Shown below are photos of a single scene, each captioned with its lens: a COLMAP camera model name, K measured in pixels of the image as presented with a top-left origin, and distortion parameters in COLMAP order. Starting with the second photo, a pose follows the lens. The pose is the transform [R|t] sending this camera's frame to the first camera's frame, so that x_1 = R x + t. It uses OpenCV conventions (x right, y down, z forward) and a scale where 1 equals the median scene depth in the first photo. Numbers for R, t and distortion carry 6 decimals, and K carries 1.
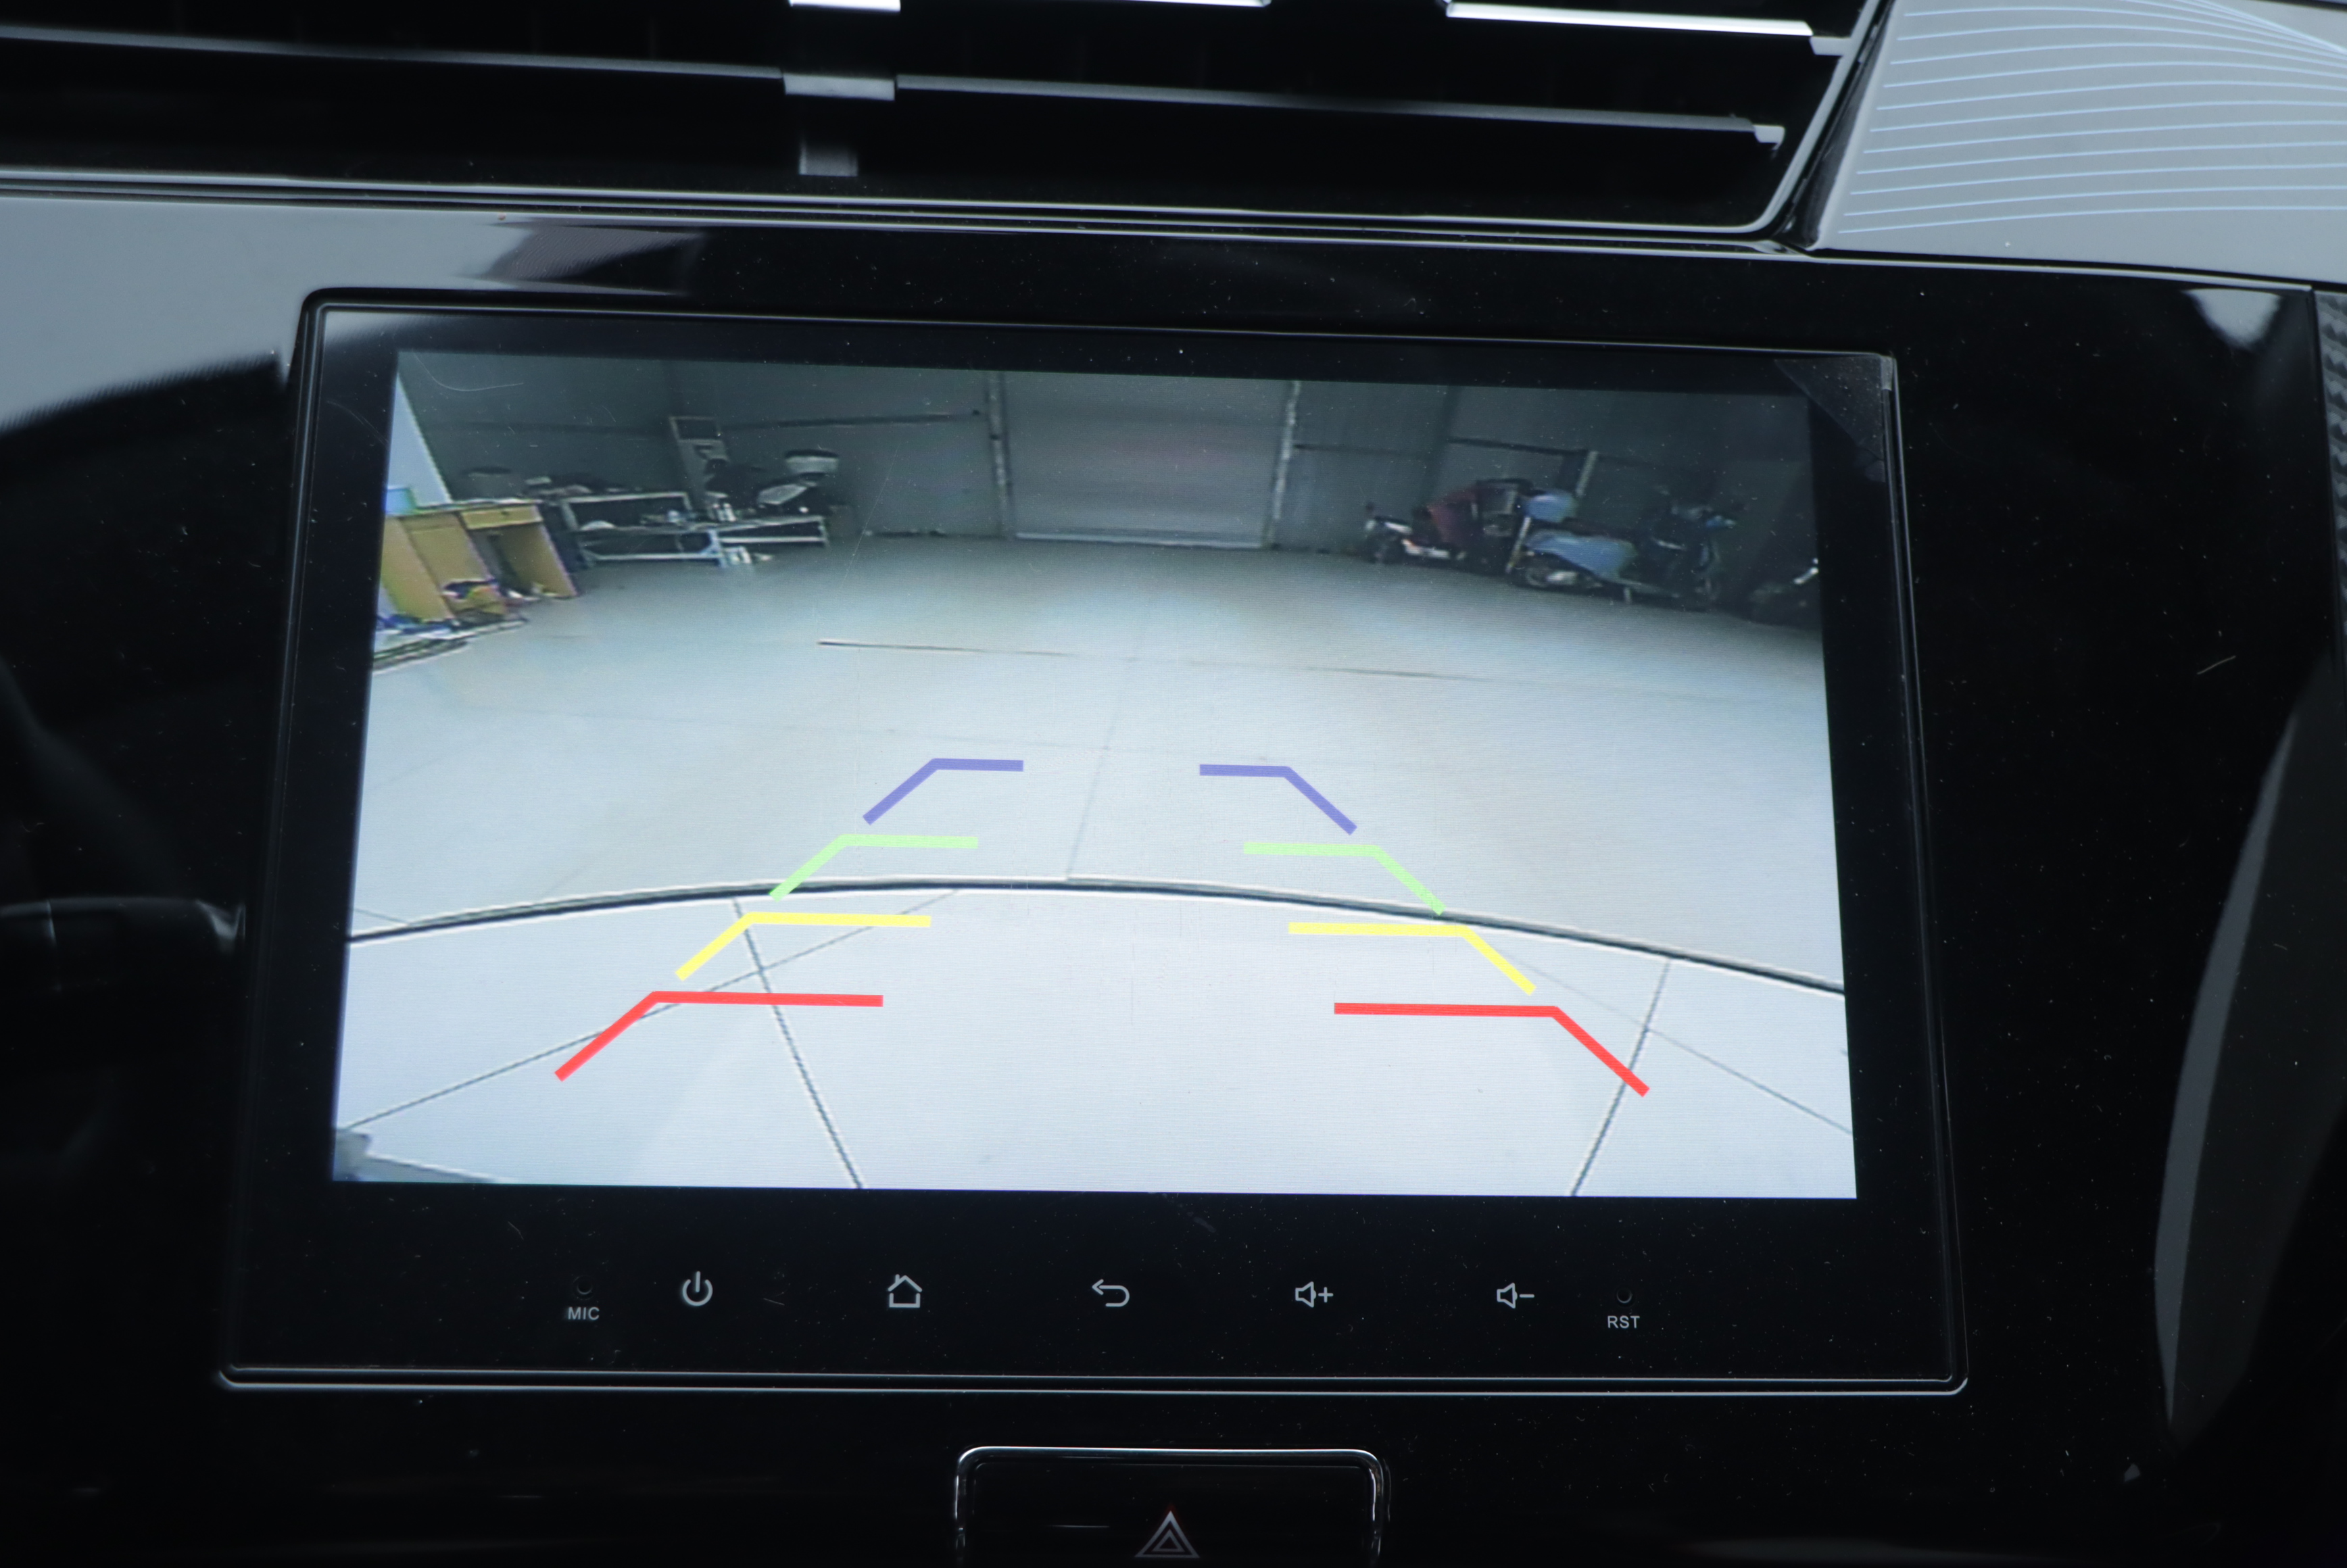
lens RADIAL K [[3171.1, 0, 1188.6], [0, 3171.1, 754.3], [0, 0, 1]] dist [-0.043332, 0.000000]
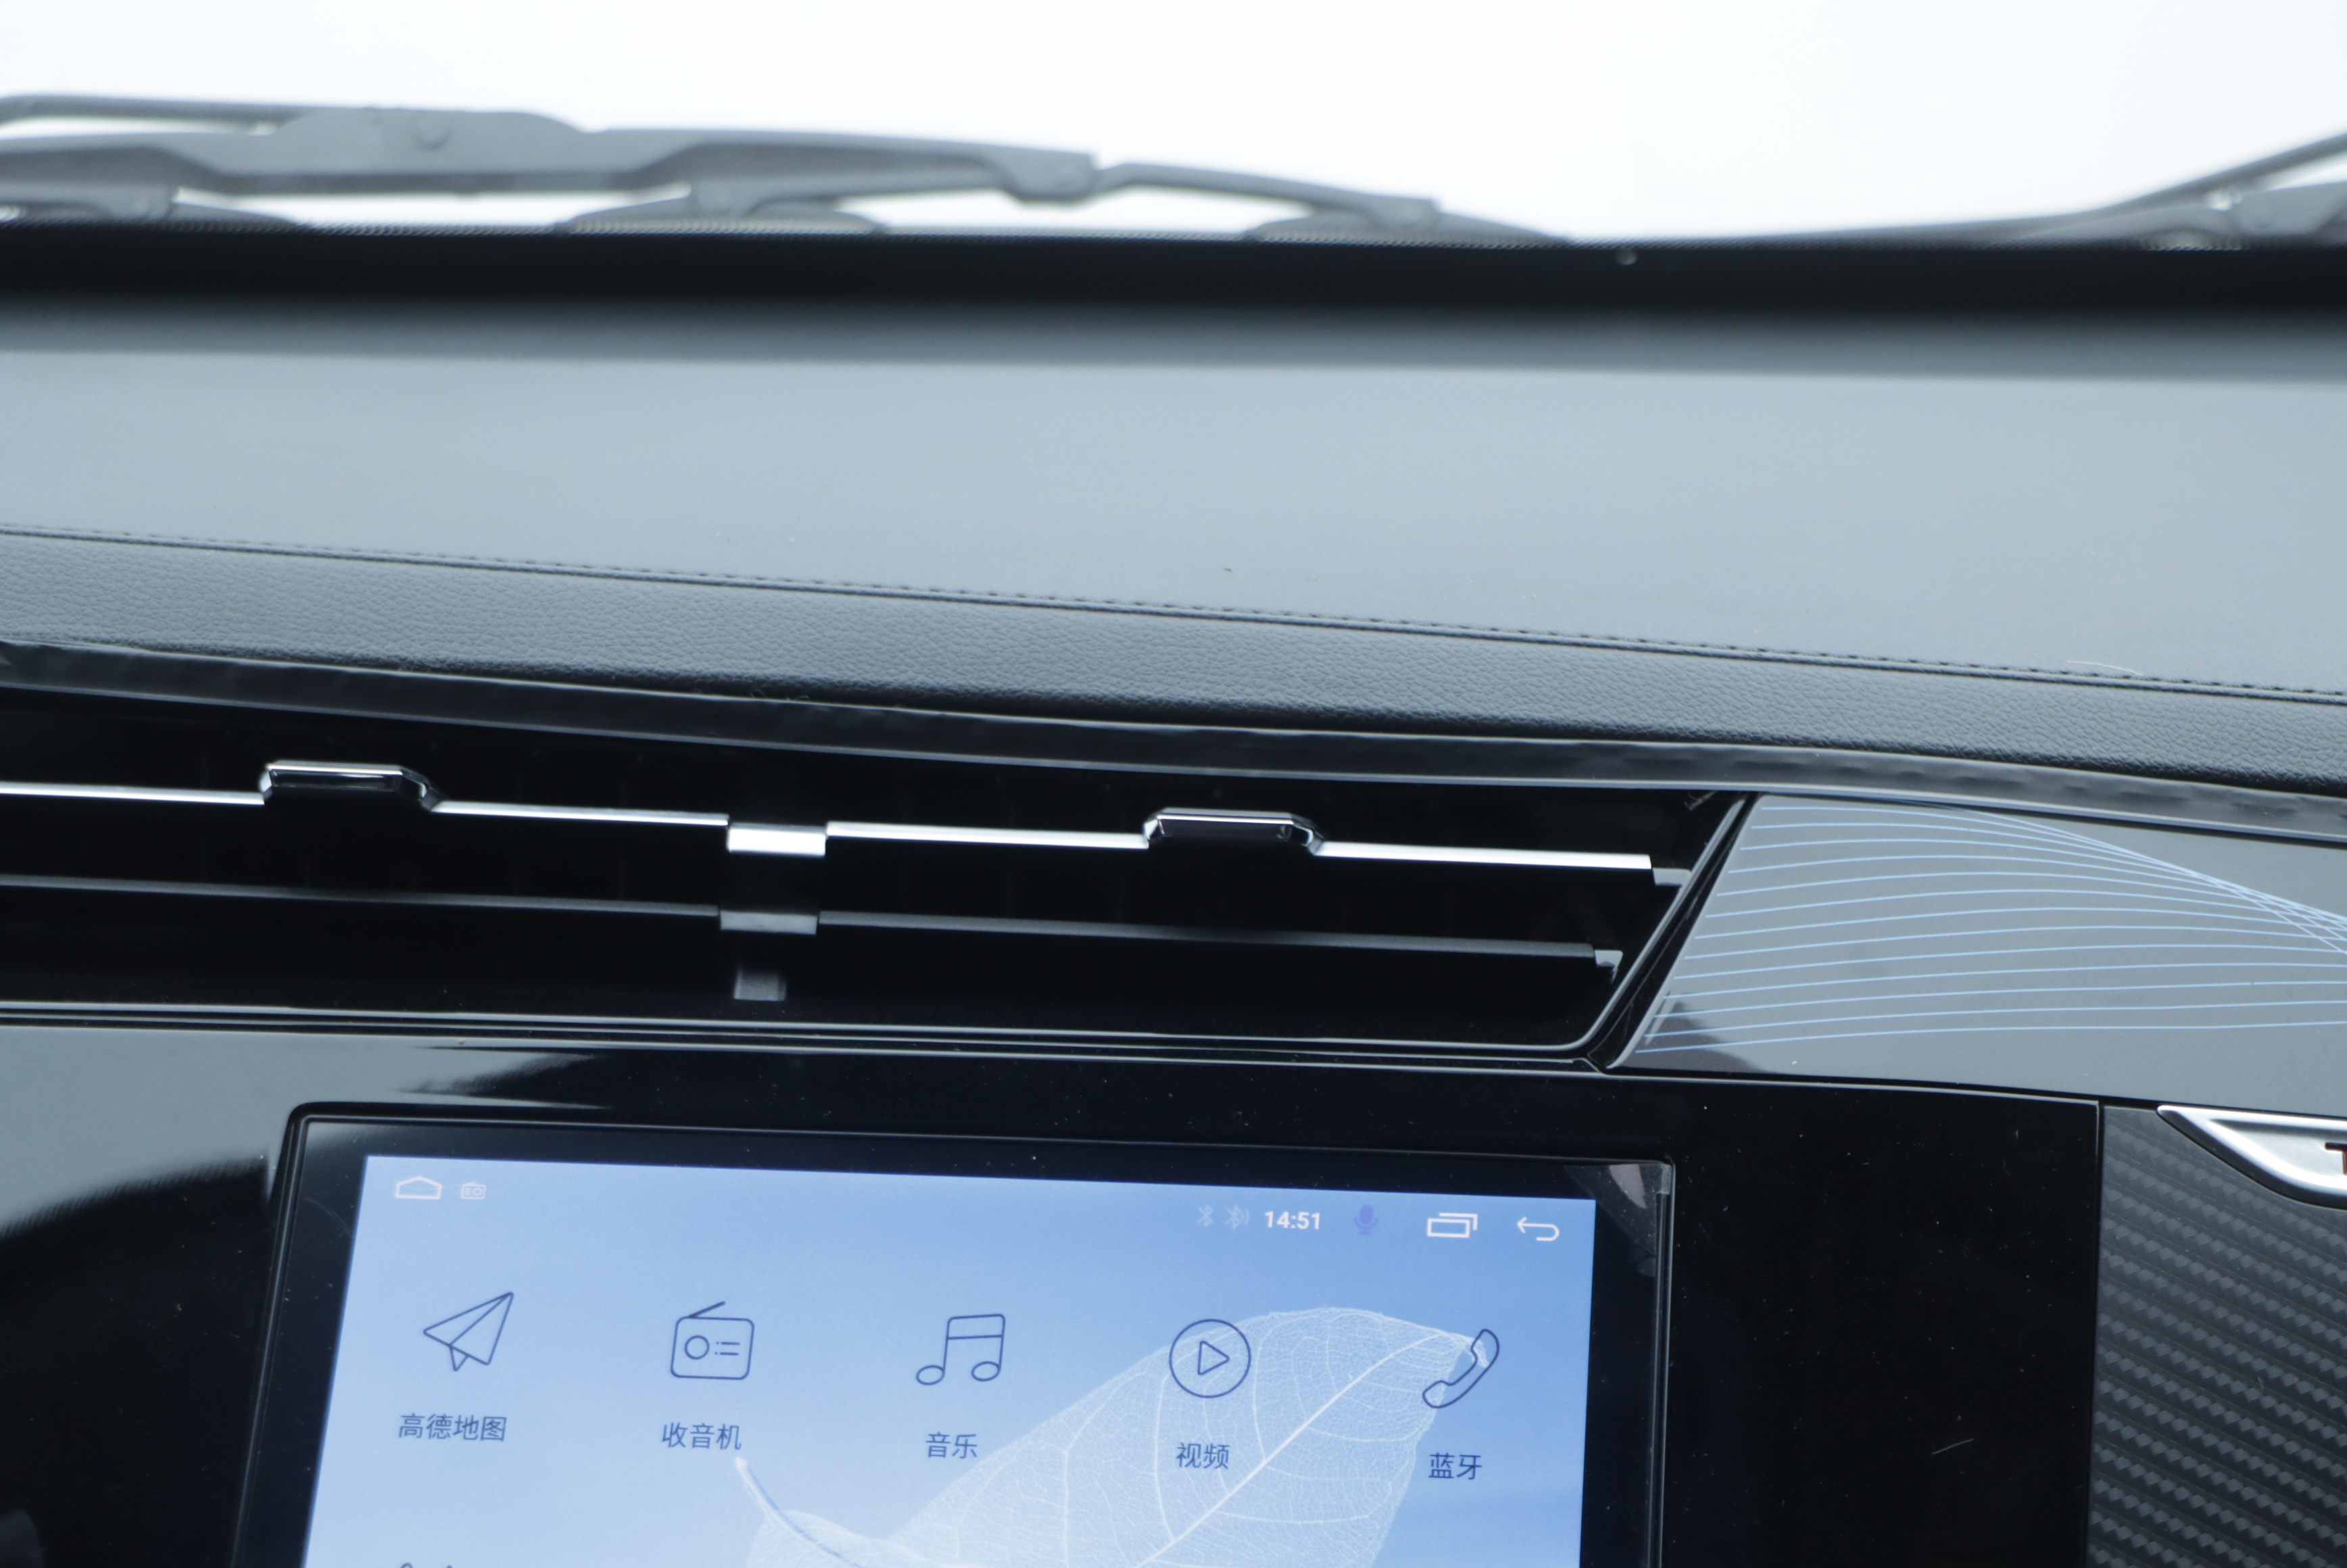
lens RADIAL K [[6540.2, 0, 1177.6], [0, 6540.2, 771.1], [0, 0, 1]] dist [0.356352, 0.000000]
pose [[0.985237, -0.006369, -0.171076, 0.454780], [-0.024387, 0.983896, -0.177073, 0.153652], [0.169449, 0.178630, 0.969215, -1.313492]]
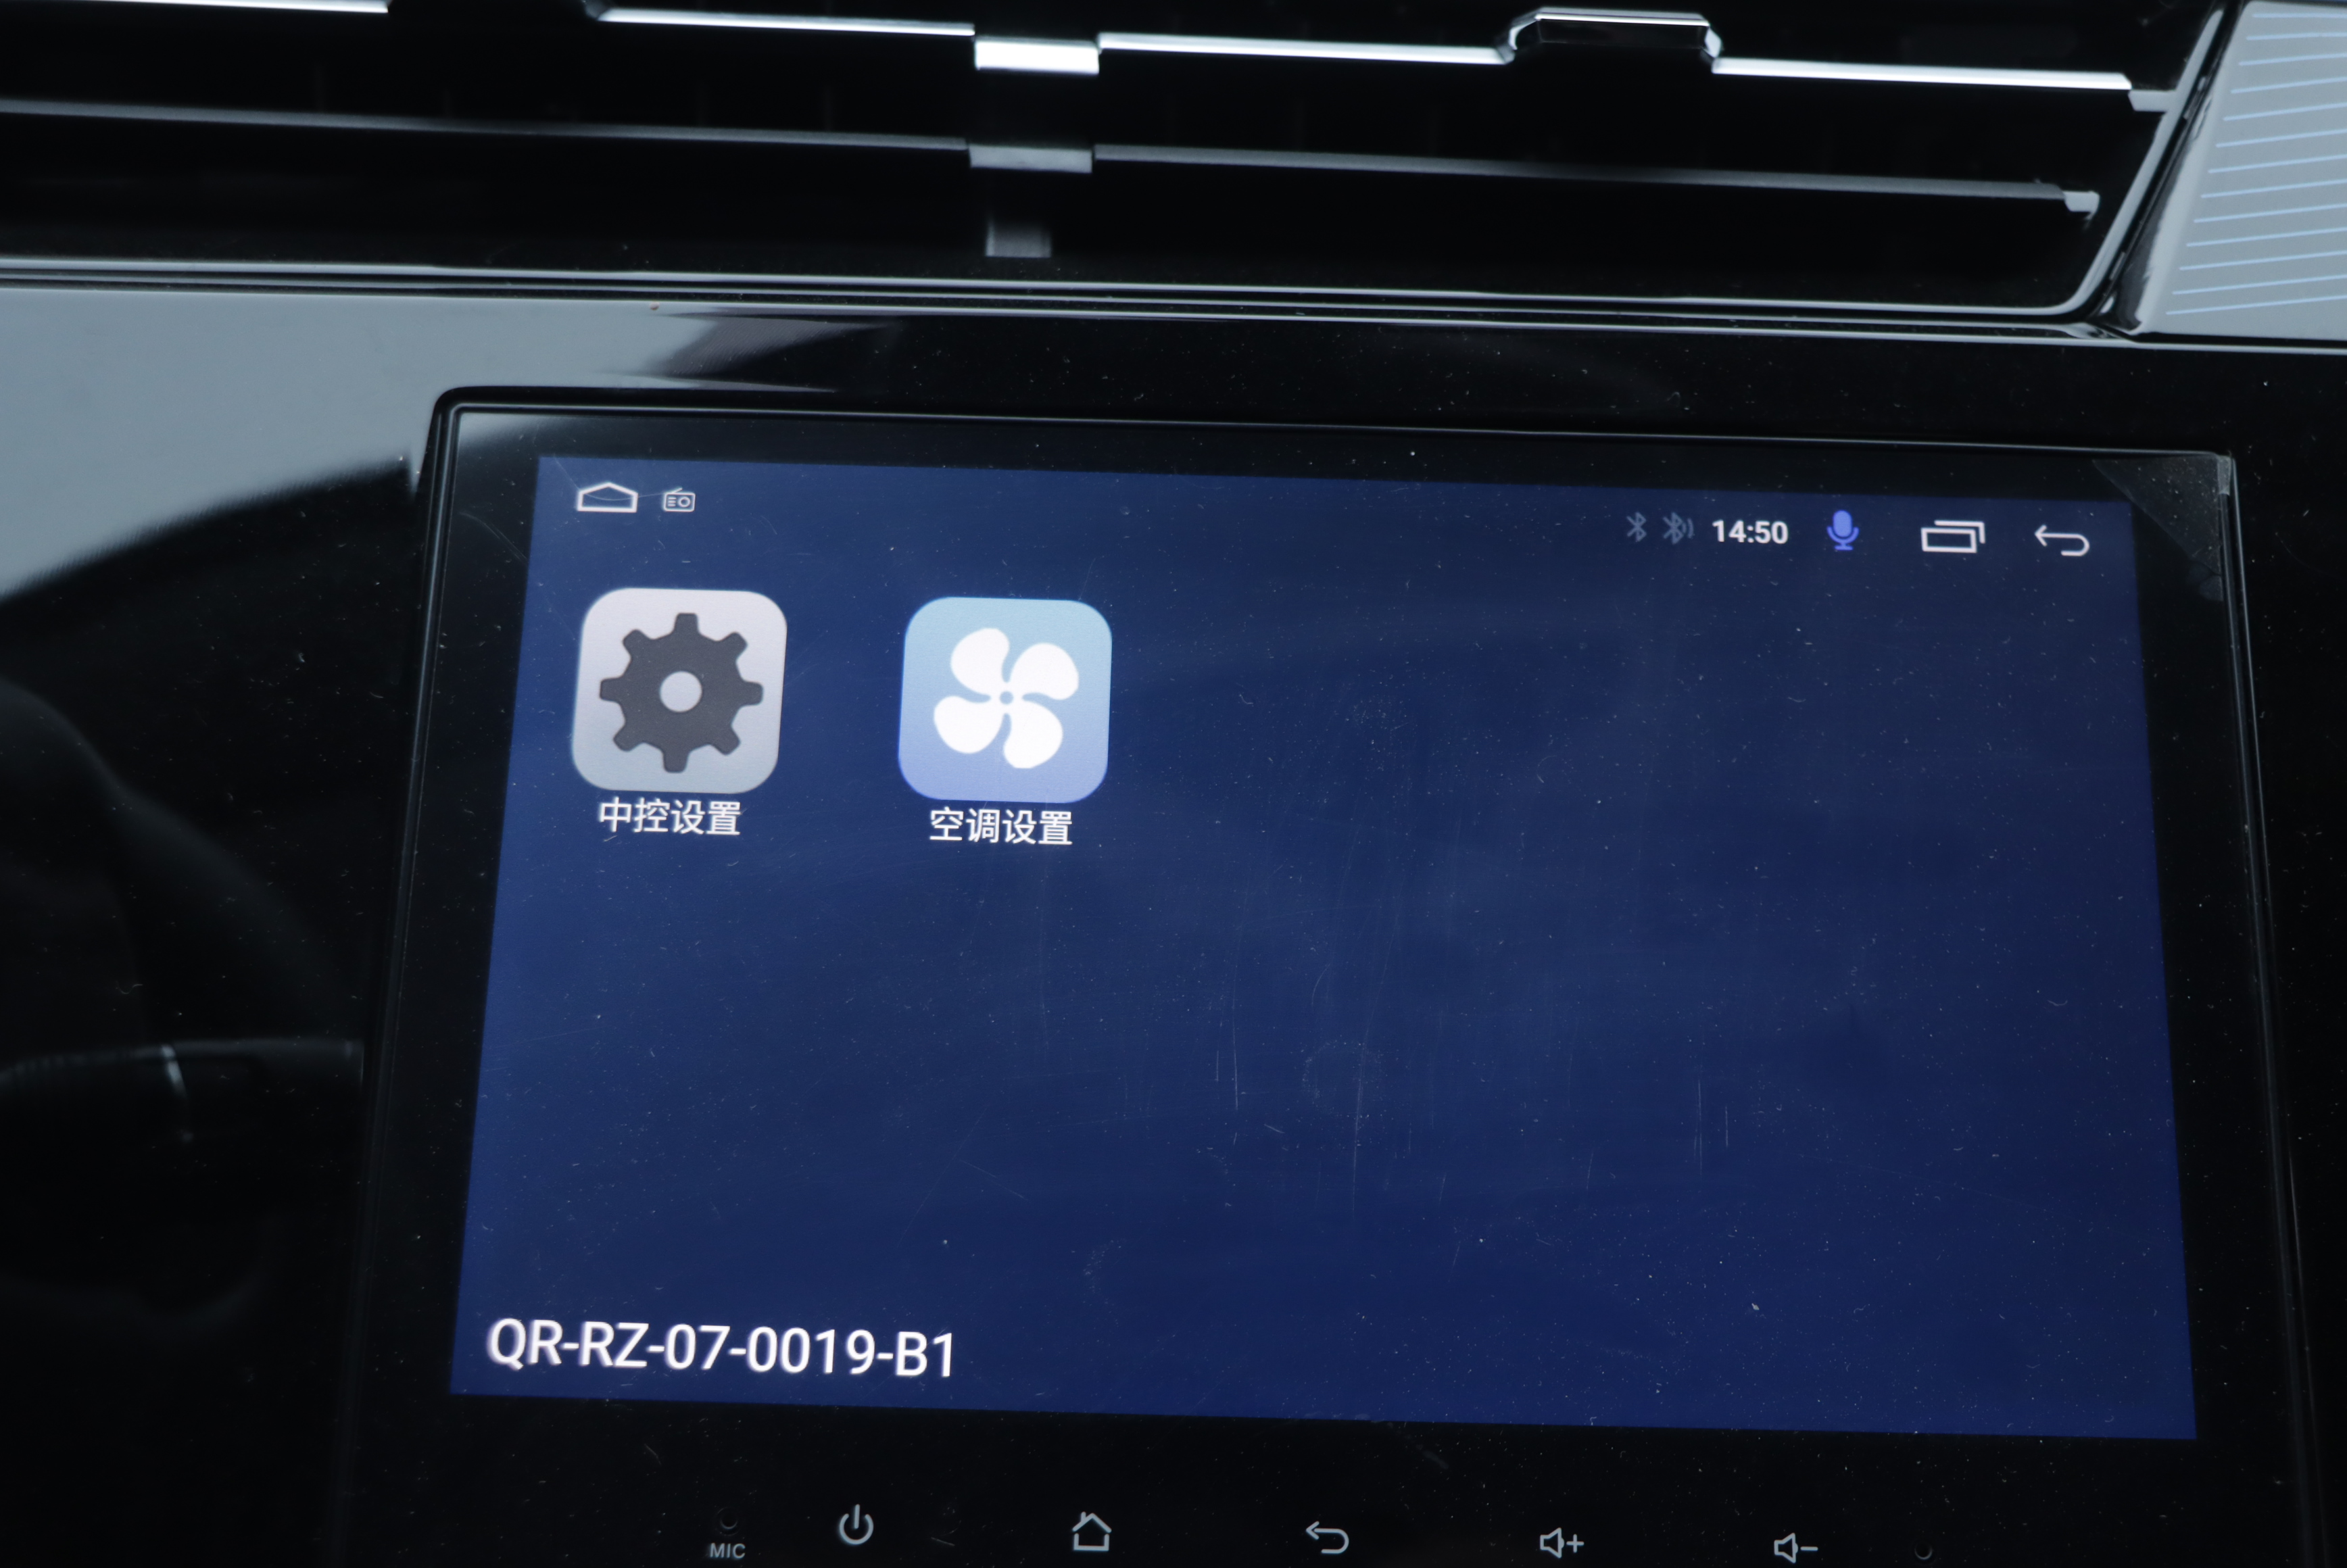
lens RADIAL K [[3171.1, 0, 1151.8], [0, 3171.1, 767.4], [0, 0, 1]] dist [-0.043332, 0.000000]
pose [[0.996744, 0.004159, -0.080526, -0.003158], [-0.005518, 0.999846, -0.016658, -0.024456], [0.080445, 0.017048, 0.996613, 0.114508]]
